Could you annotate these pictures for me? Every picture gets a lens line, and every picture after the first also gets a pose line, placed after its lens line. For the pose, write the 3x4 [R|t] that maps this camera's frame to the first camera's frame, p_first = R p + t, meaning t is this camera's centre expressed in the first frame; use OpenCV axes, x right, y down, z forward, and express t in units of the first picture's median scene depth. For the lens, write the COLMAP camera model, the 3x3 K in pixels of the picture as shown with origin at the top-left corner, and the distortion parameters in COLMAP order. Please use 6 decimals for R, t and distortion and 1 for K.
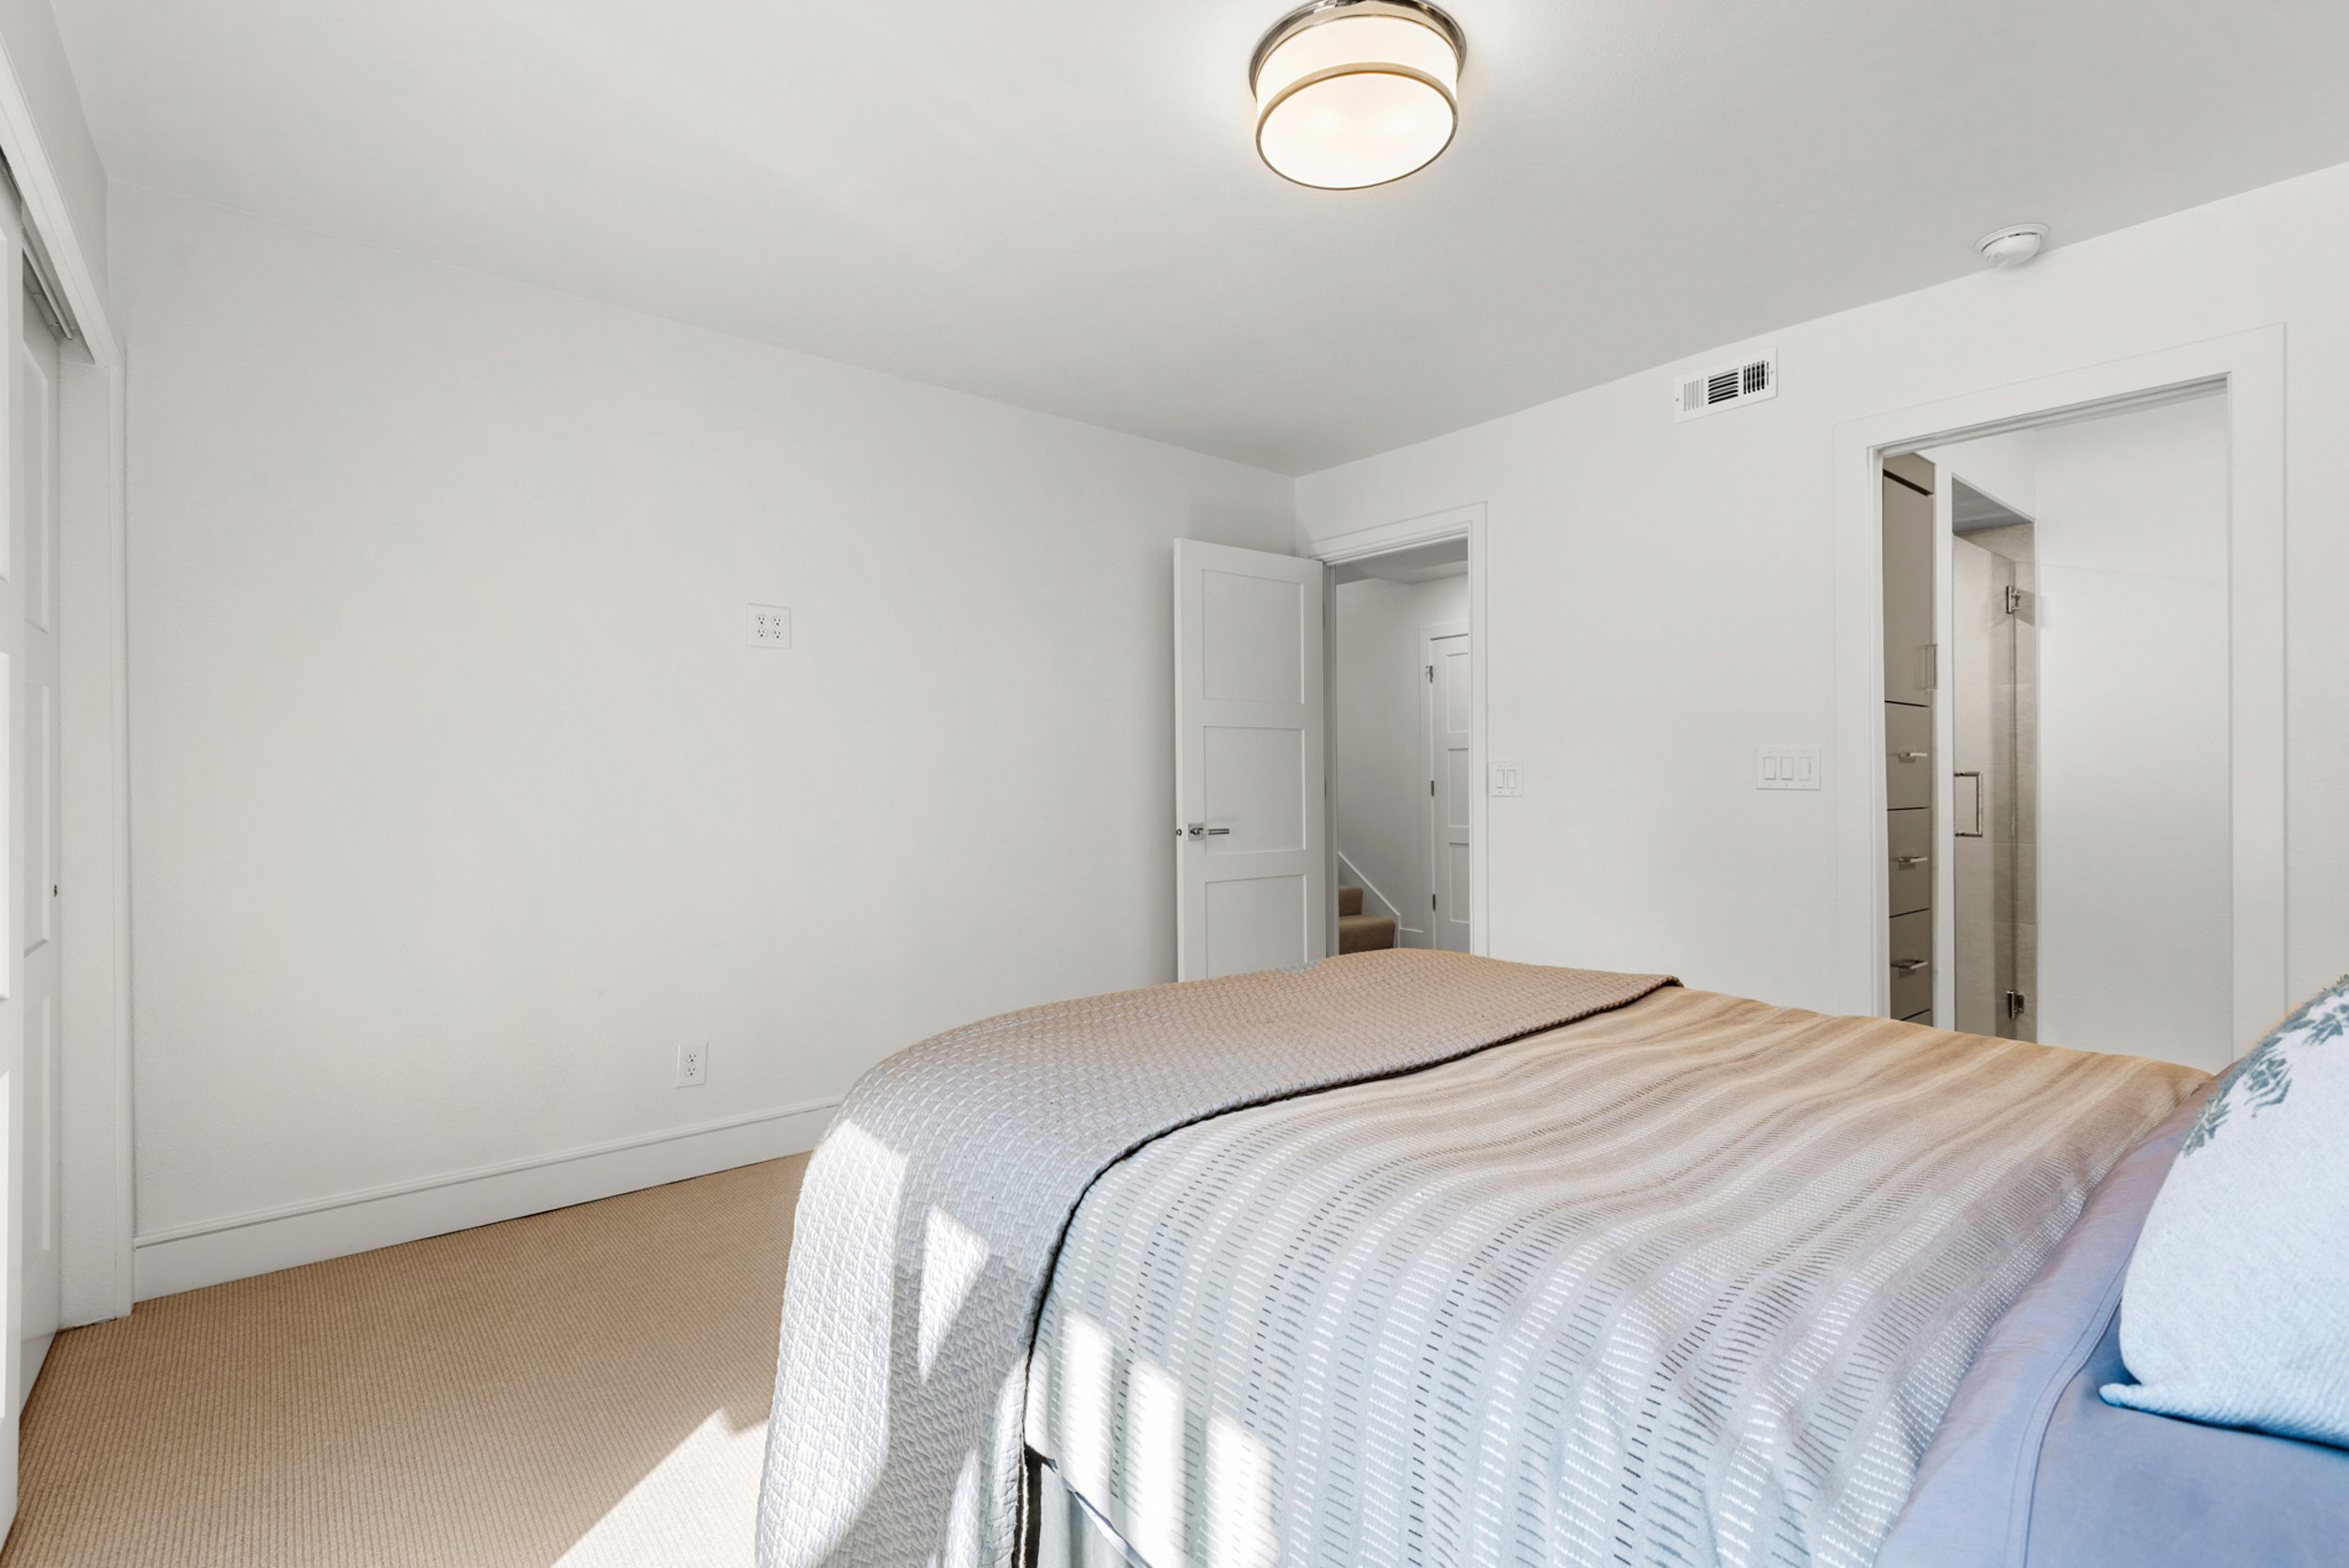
lens RADIAL K [[1078.7, 0, 1242.7], [0, 1078.7, 775.8], [0, 0, 1]] dist [0.039233, -0.000937]
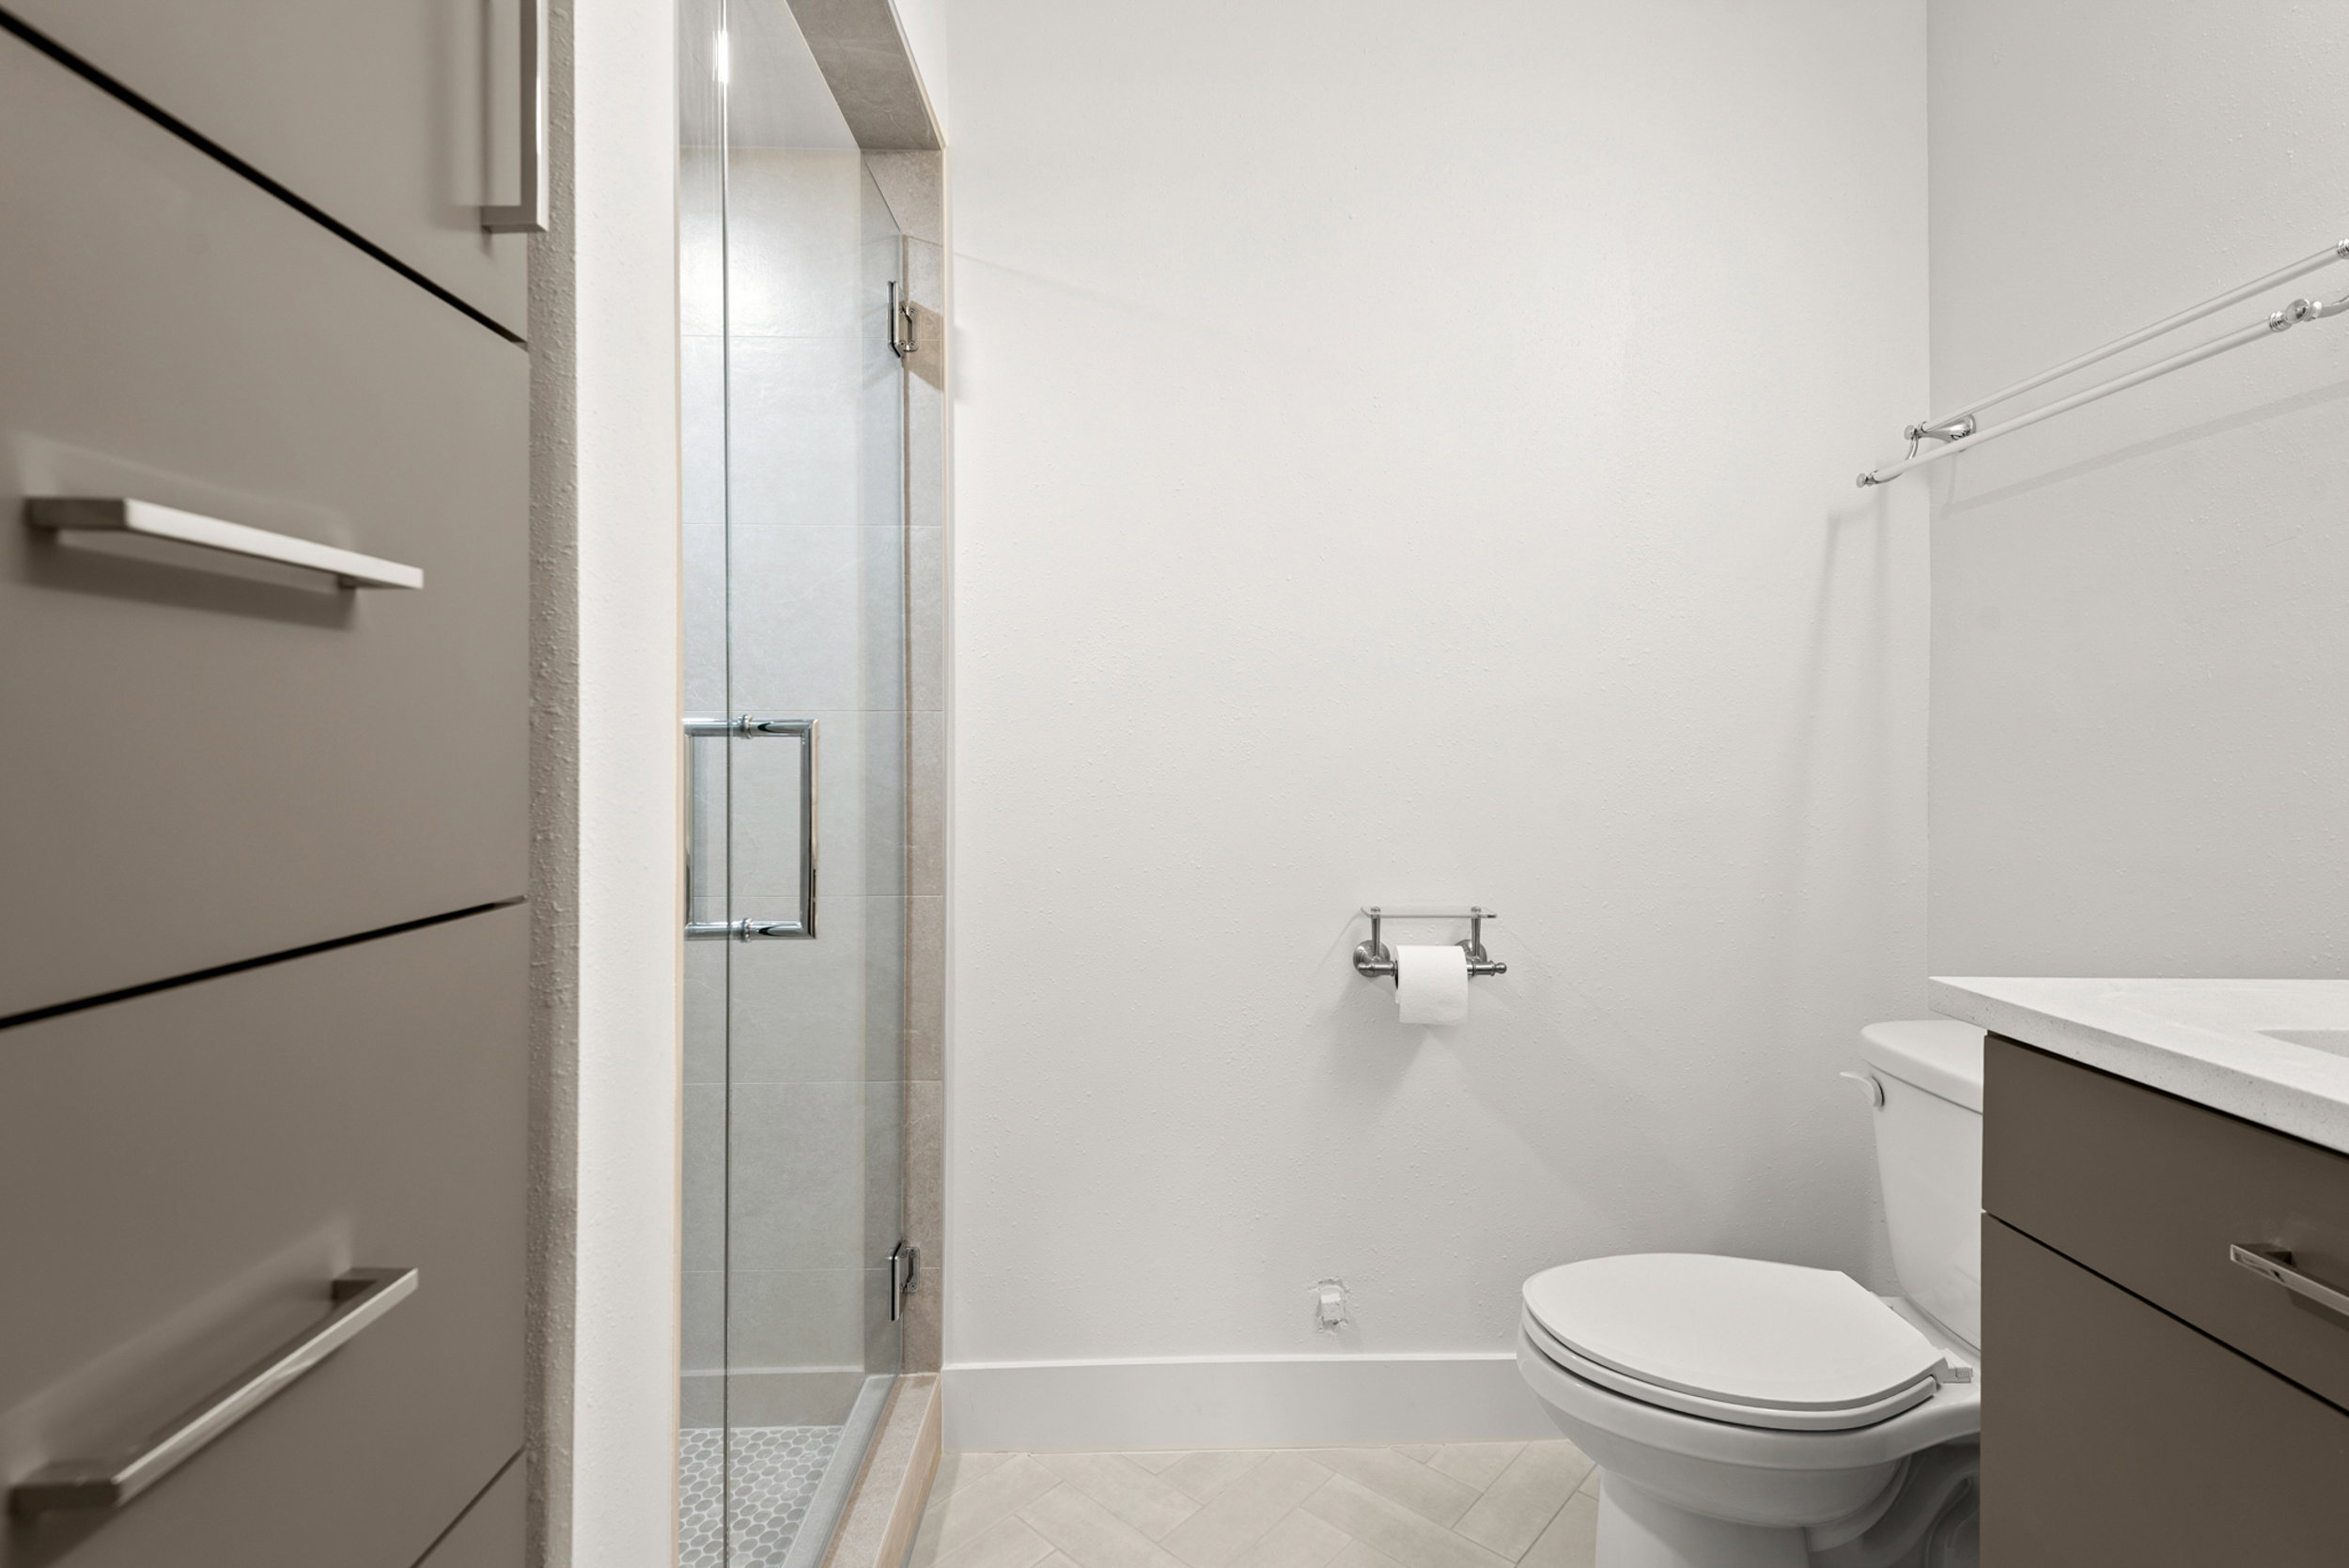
lens RADIAL K [[1078.7, 0, 1178.7], [0, 1078.7, 763.4], [0, 0, 1]] dist [0.039233, -0.000937]
pose [[0.656889, -0.003471, 0.753979, 0.452623], [-0.006253, 0.999930, 0.010051, 0.004200], [-0.753961, -0.011317, 0.656821, 0.641844]]
